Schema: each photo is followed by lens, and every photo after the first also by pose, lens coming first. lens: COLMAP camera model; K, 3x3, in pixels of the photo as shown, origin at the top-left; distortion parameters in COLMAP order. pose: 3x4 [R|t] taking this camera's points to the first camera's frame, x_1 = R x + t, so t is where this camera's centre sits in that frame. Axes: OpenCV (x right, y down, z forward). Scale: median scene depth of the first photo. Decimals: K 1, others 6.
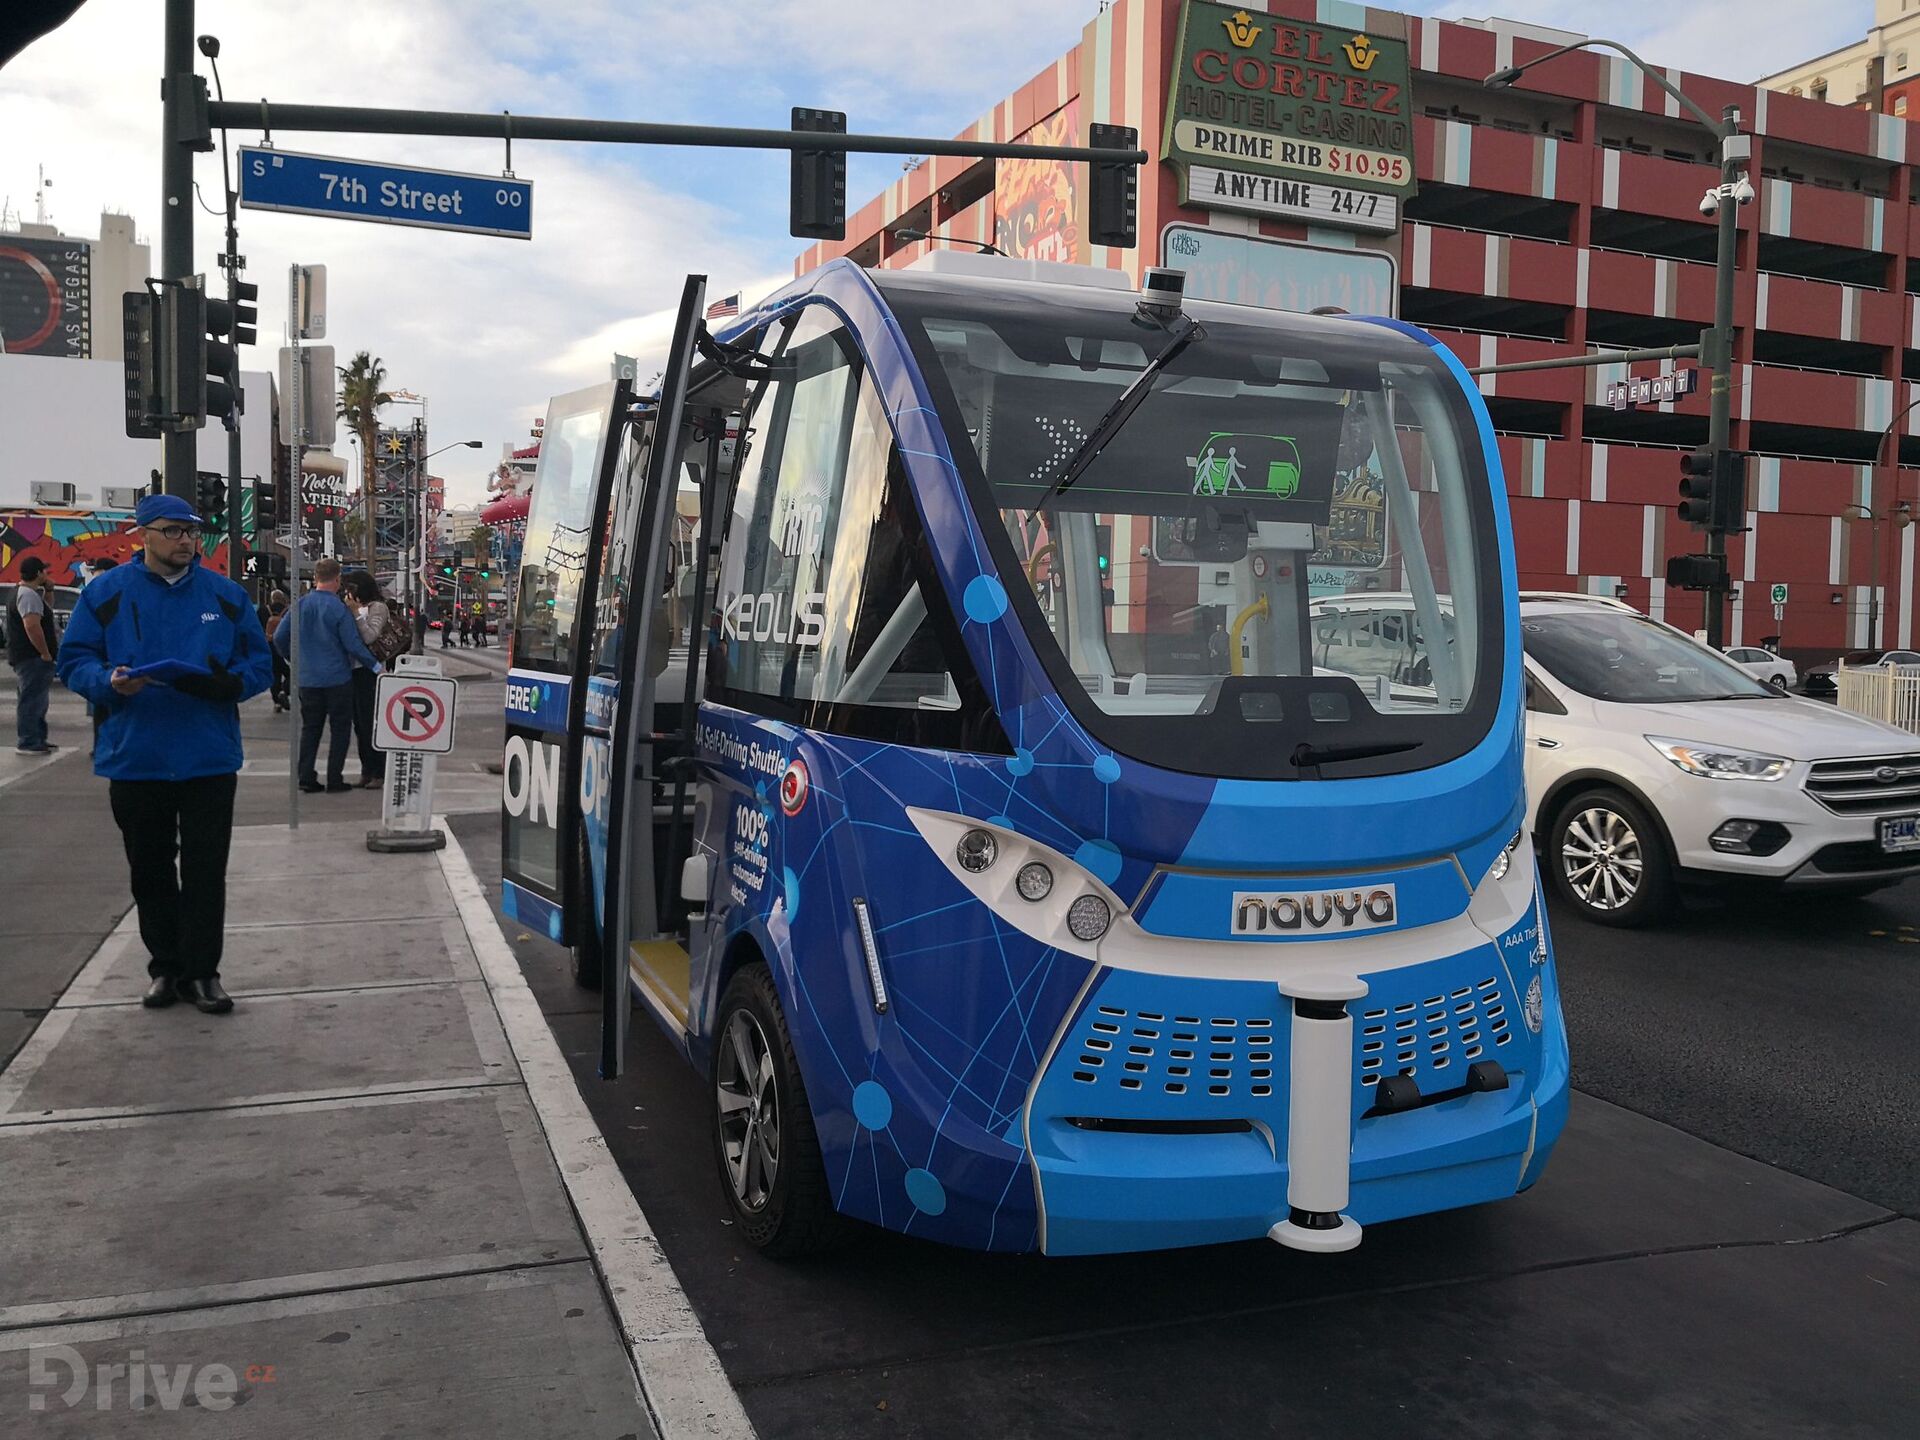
lens RADIAL K [[1539.2, 0, 960.0], [0, 1539.2, 720.0], [0, 0, 1]] dist [0.006932, -0.018188]
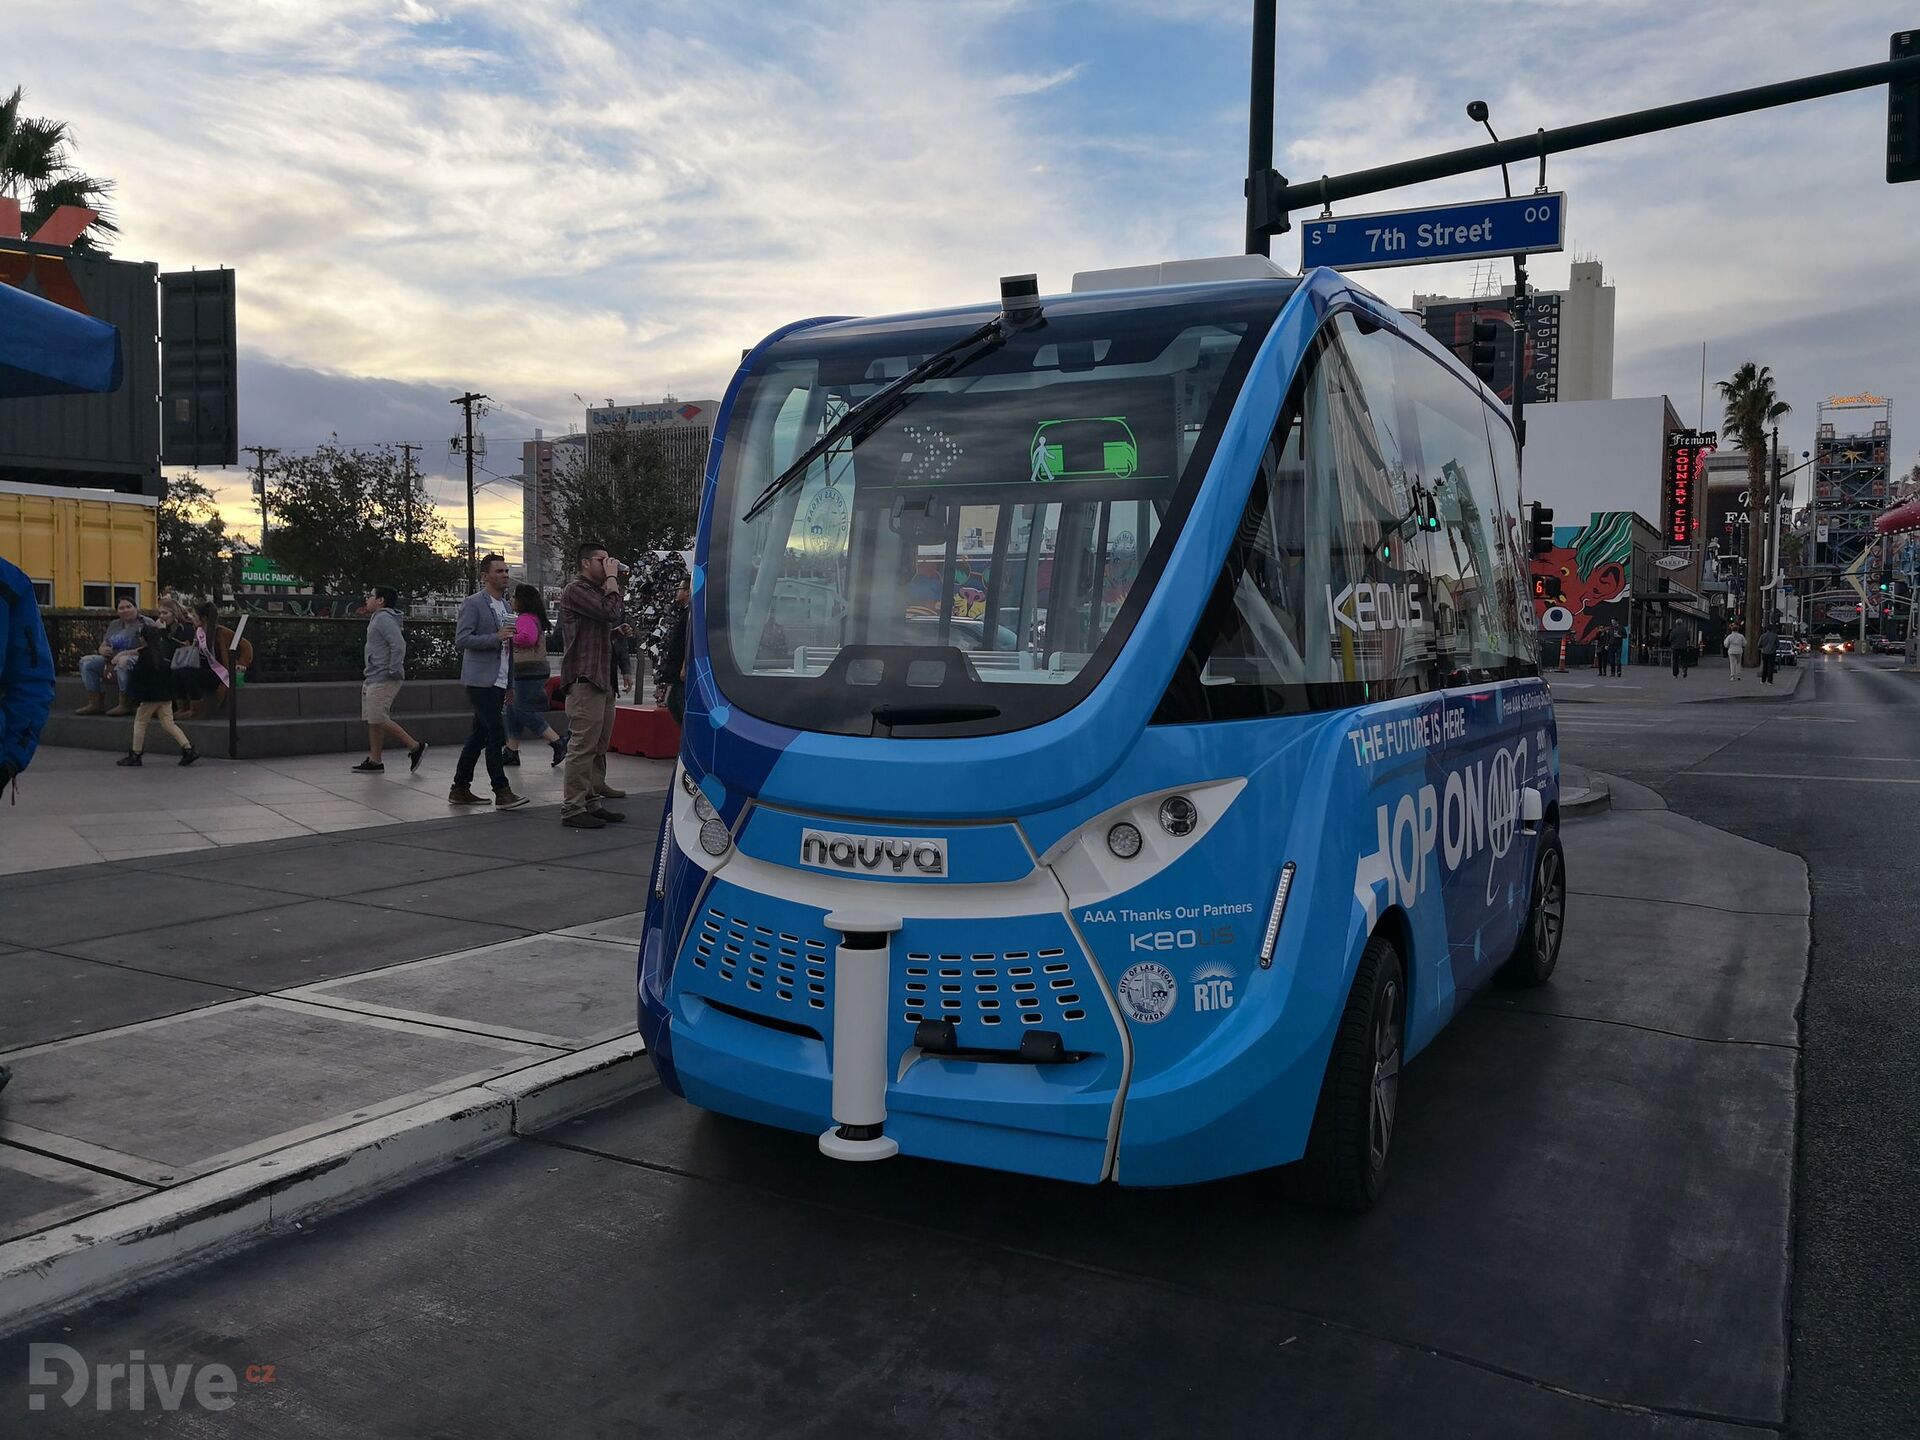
lens RADIAL K [[1547.4, 0, 1010.5], [0, 1547.4, 708.2], [0, 0, 1]] dist [0.052202, -0.081305]
pose [[0.660501, 0.024321, -0.750431, 1.076298], [-0.041720, 0.999120, -0.004339, 0.018505], [0.749665, 0.034174, 0.660935, 0.315753]]
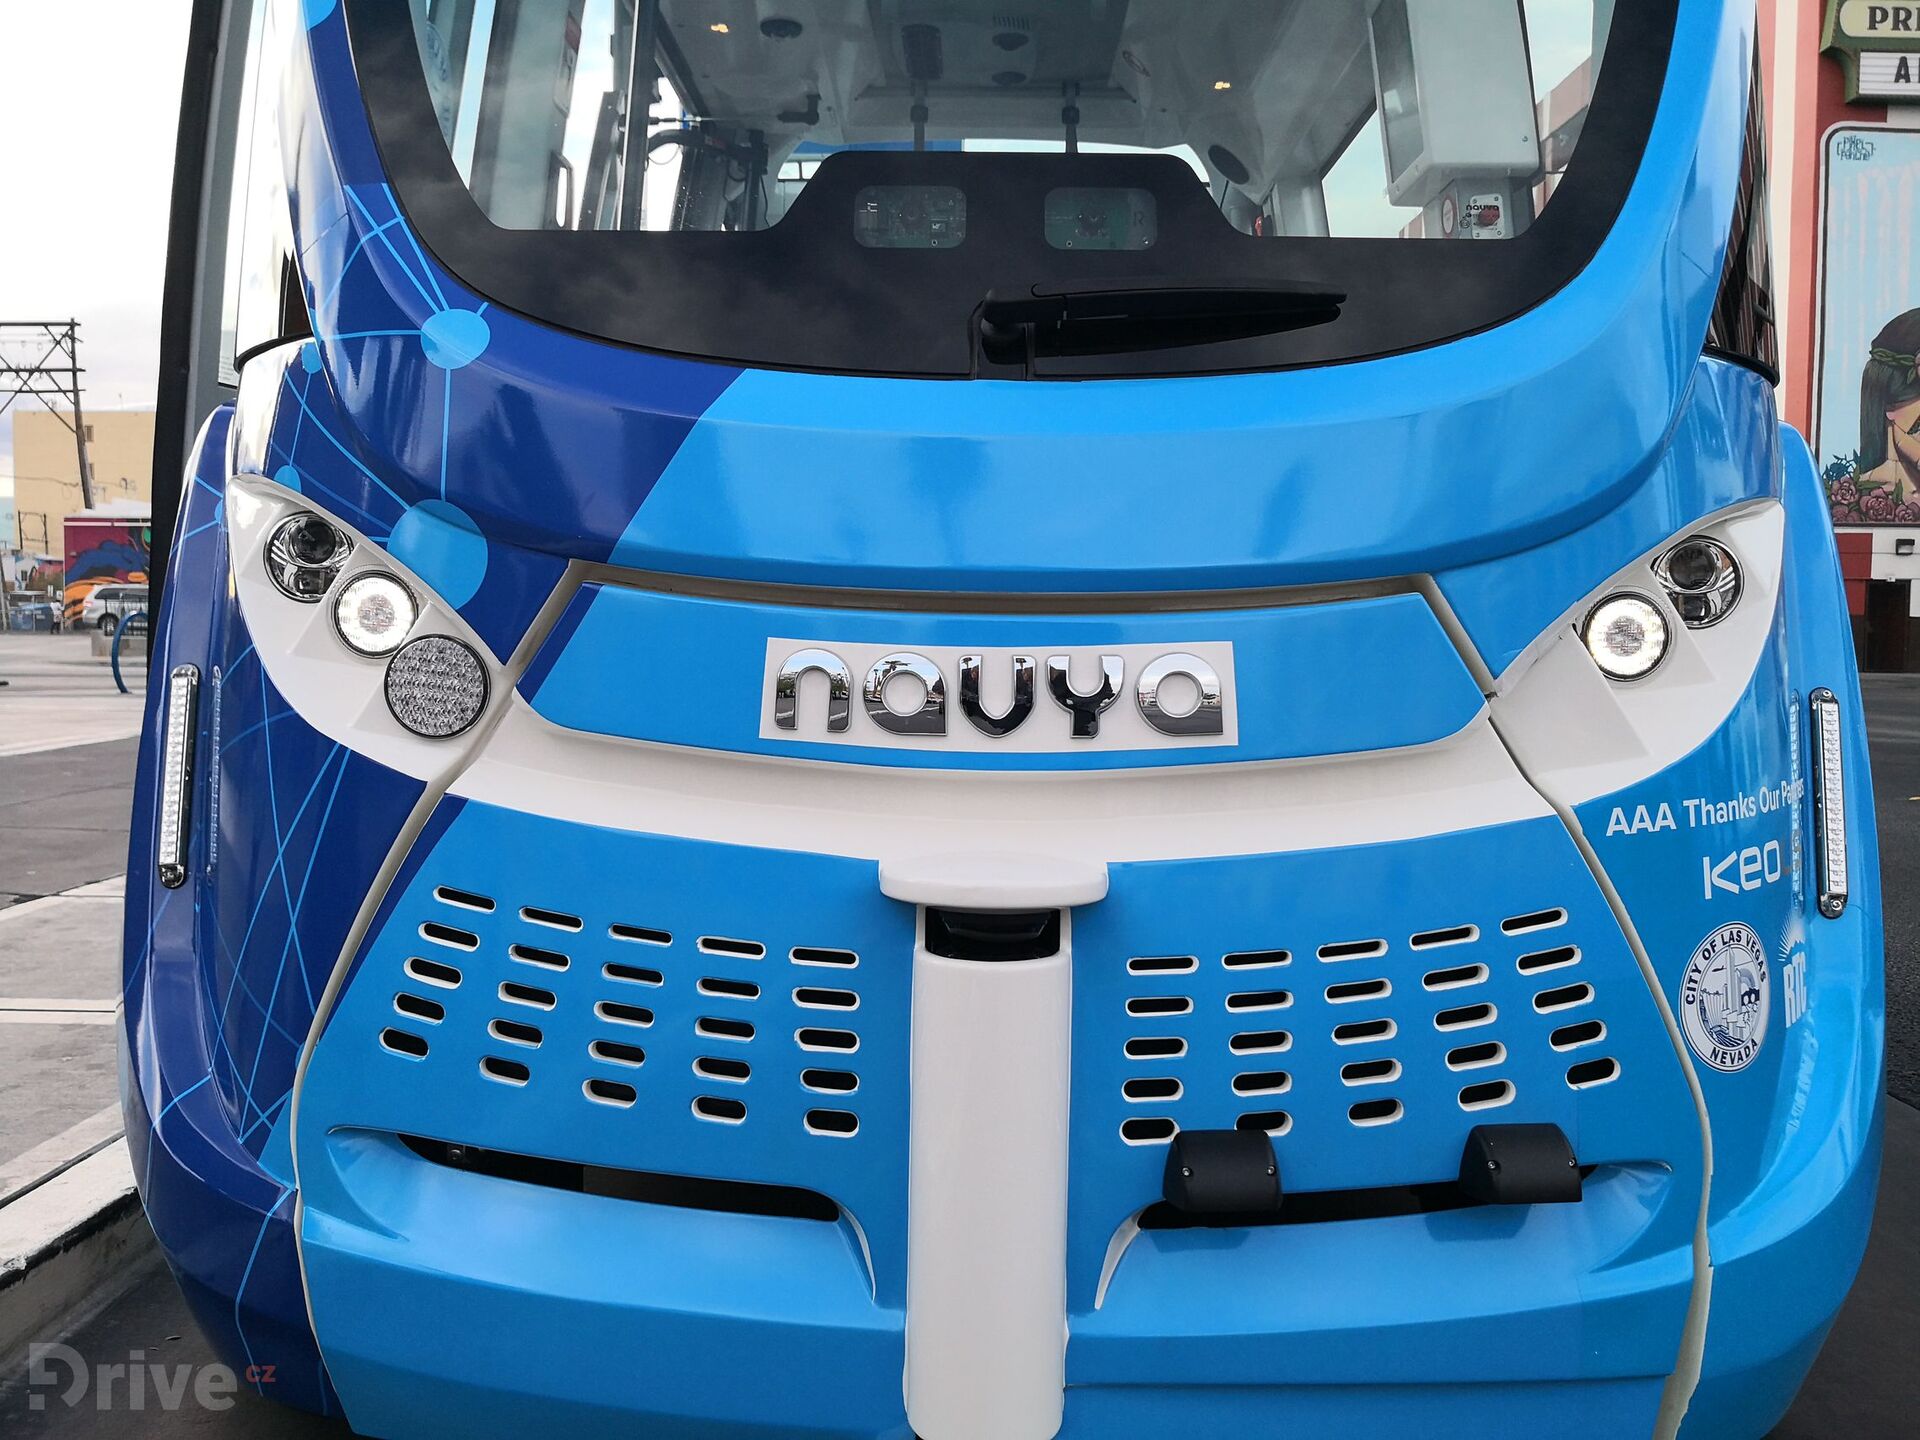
lens RADIAL K [[1539.2, 0, 960.0], [0, 1539.2, 720.0], [0, 0, 1]] dist [0.006932, -0.018188]
pose [[0.921249, 0.014916, -0.388687, 0.360351], [-0.016782, 0.999858, -0.001406, 0.124095], [0.388611, 0.007819, 0.921369, 0.592585]]
